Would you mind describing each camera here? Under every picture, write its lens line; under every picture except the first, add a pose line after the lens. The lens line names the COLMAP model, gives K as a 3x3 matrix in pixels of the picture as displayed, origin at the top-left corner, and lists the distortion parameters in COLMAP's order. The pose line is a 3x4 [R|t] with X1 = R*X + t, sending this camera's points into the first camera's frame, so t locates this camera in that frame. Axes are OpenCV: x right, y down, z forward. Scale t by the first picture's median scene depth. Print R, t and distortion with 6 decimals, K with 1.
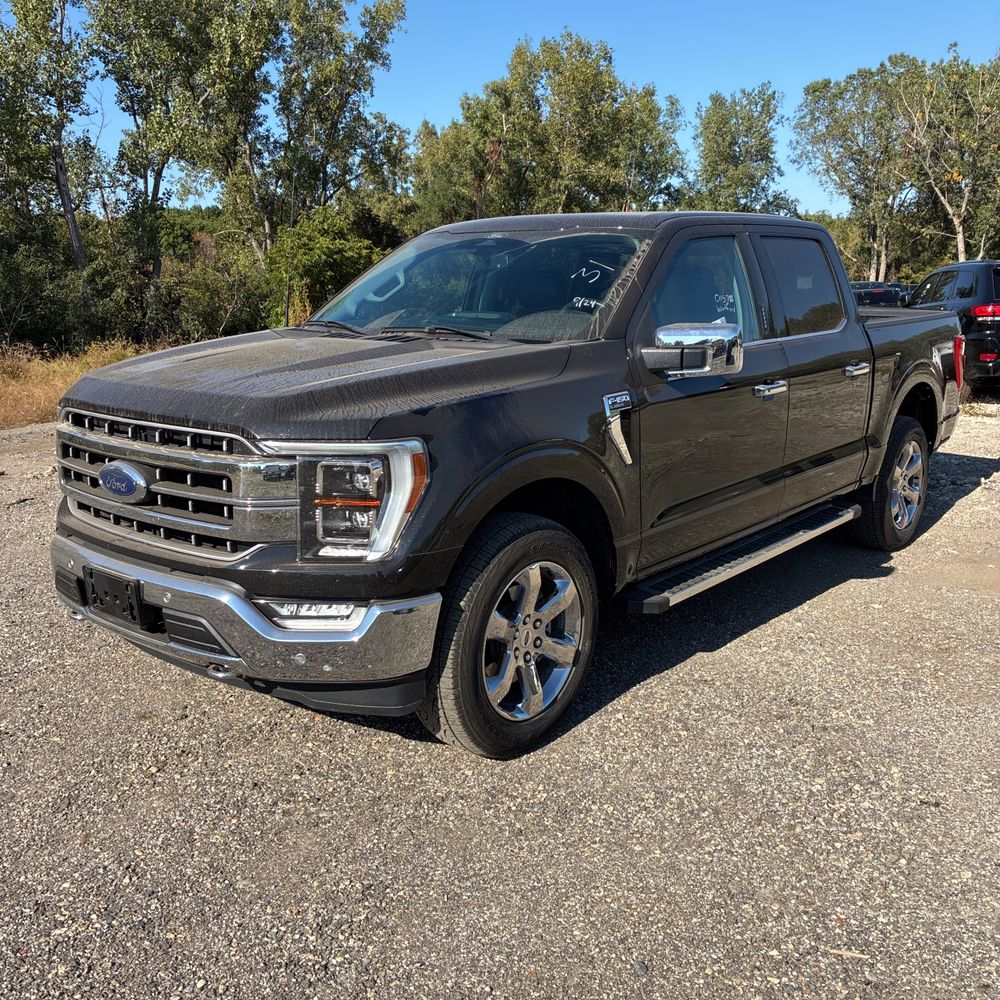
lens RADIAL K [[1015.7, 0, 500.1], [0, 1015.7, 502.8], [0, 0, 1]] dist [0.021255, -0.001952]
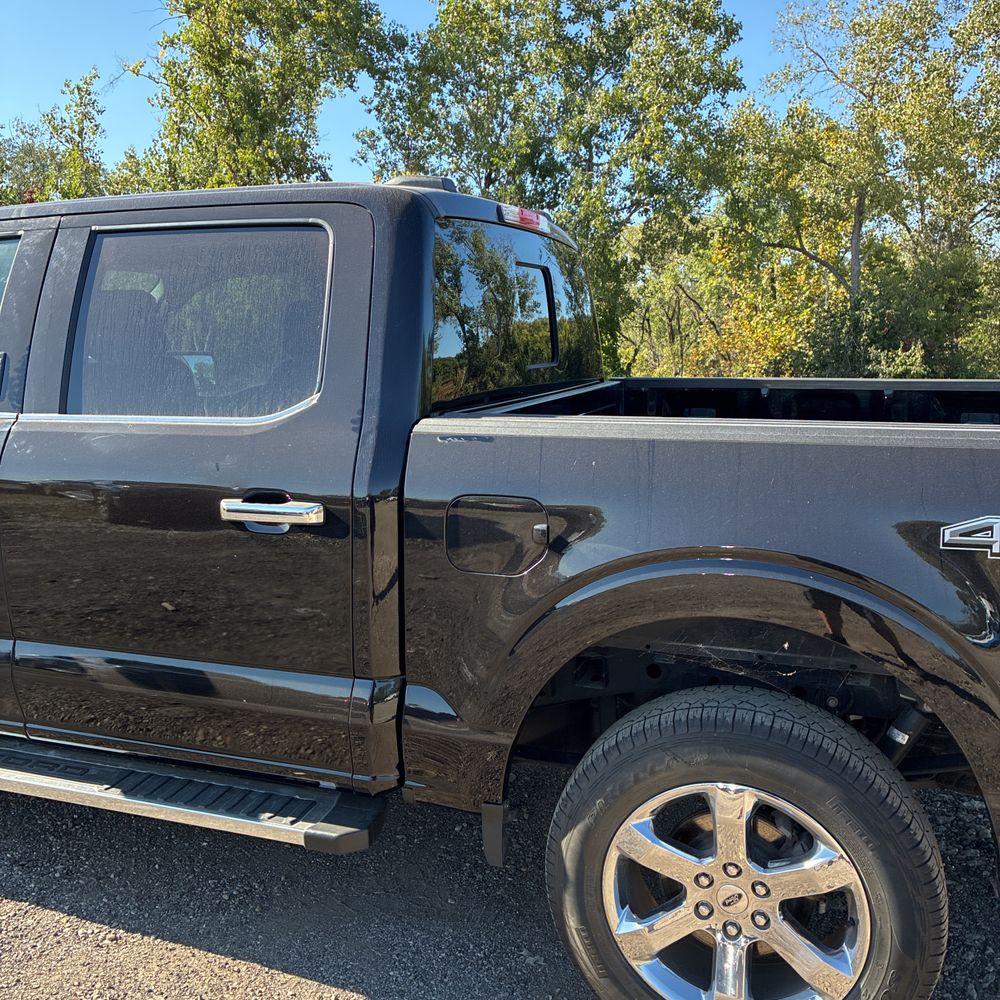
lens RADIAL K [[1016.2, 0, 488.2], [0, 1016.2, 499.7], [0, 0, 1]] dist [0.019684, 0.013899]
pose [[0.331916, 0.165198, -0.928731, 0.115757], [-0.209496, 0.972868, 0.098178, -0.029368], [0.919752, 0.161978, 0.357519, 0.136462]]
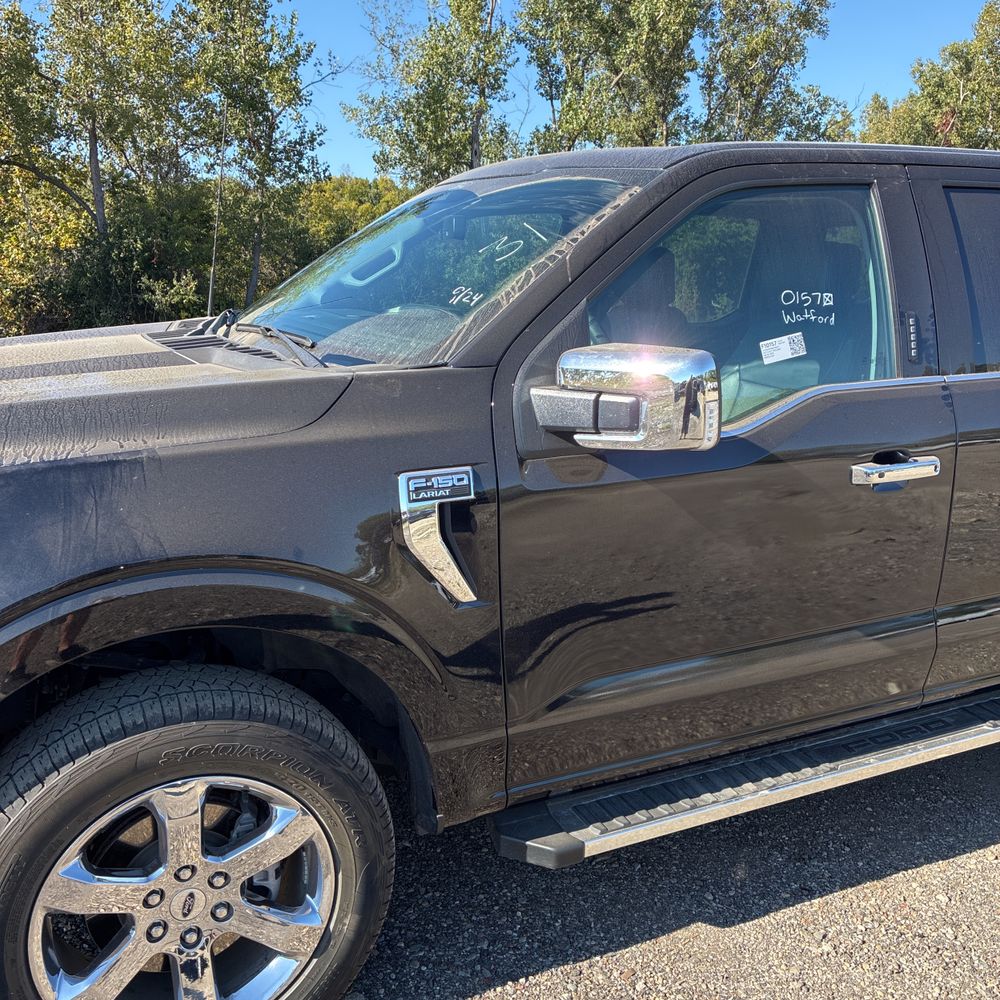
lens RADIAL K [[1023.4, 0, 498.5], [0, 1023.4, 496.9], [0, 0, 1]] dist [0.020270, -0.002012]
pose [[0.913823, 0.109833, -0.390979, 0.036195], [-0.107637, 0.993807, 0.027603, -0.011460], [0.391590, 0.016859, 0.919985, 0.053513]]
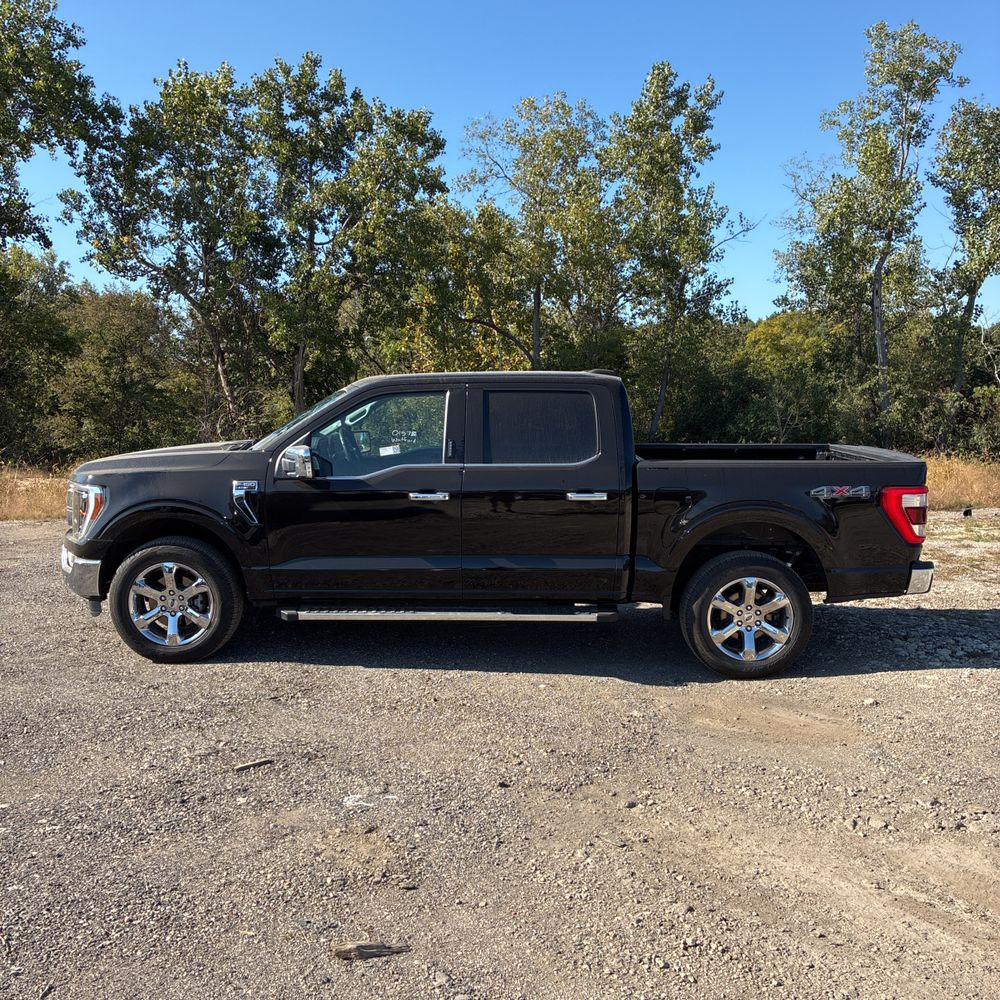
lens RADIAL K [[1024.6, 0, 483.4], [0, 1024.6, 497.6], [0, 0, 1]] dist [0.052147, -0.006173]
pose [[0.622443, 0.100611, -0.776171, 0.179456], [-0.185072, 0.982499, -0.021061, -0.012073], [0.760469, 0.156757, 0.630170, 0.019887]]
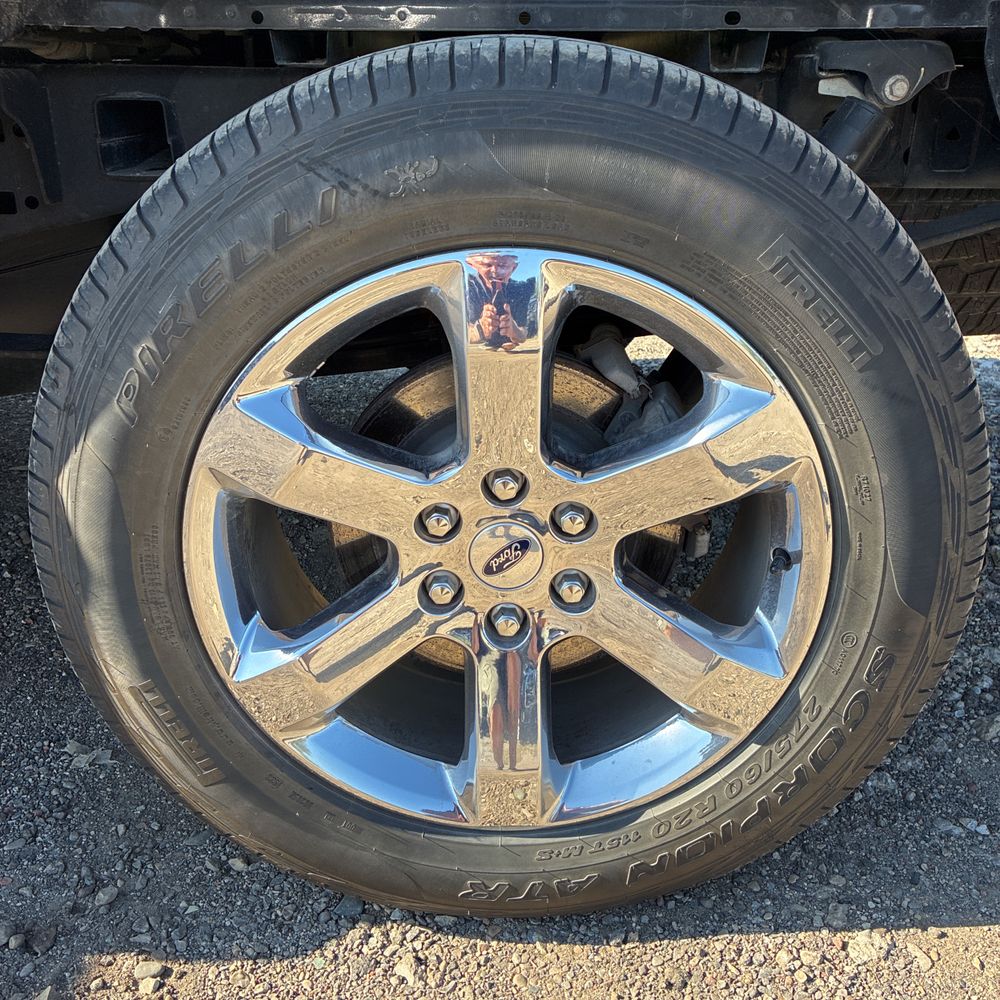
lens RADIAL K [[1016.2, 0, 488.2], [0, 1016.2, 499.7], [0, 0, 1]] dist [0.019684, 0.013899]
pose [[0.625649, 0.322828, -0.710173, 0.085513], [-0.187202, 0.945886, 0.265056, -0.011414], [0.757310, -0.032886, 0.652227, 0.158490]]
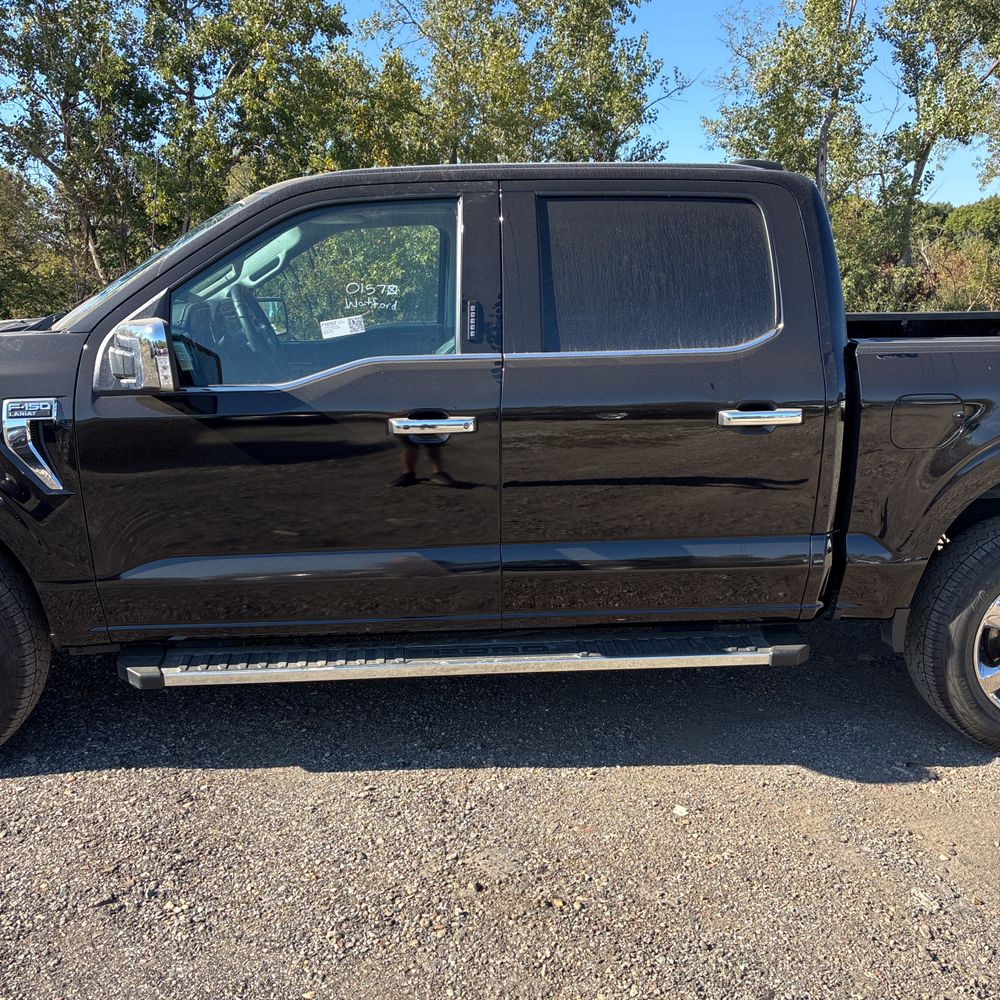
lens RADIAL K [[1023.8, 0, 483.9], [0, 1023.8, 501.4], [0, 0, 1]] dist [0.001758, 0.043507]
pose [[0.695008, 0.166056, -0.699564, 0.097004], [-0.162358, 0.984080, 0.072290, -0.014838], [0.700431, 0.063337, 0.710904, 0.069260]]
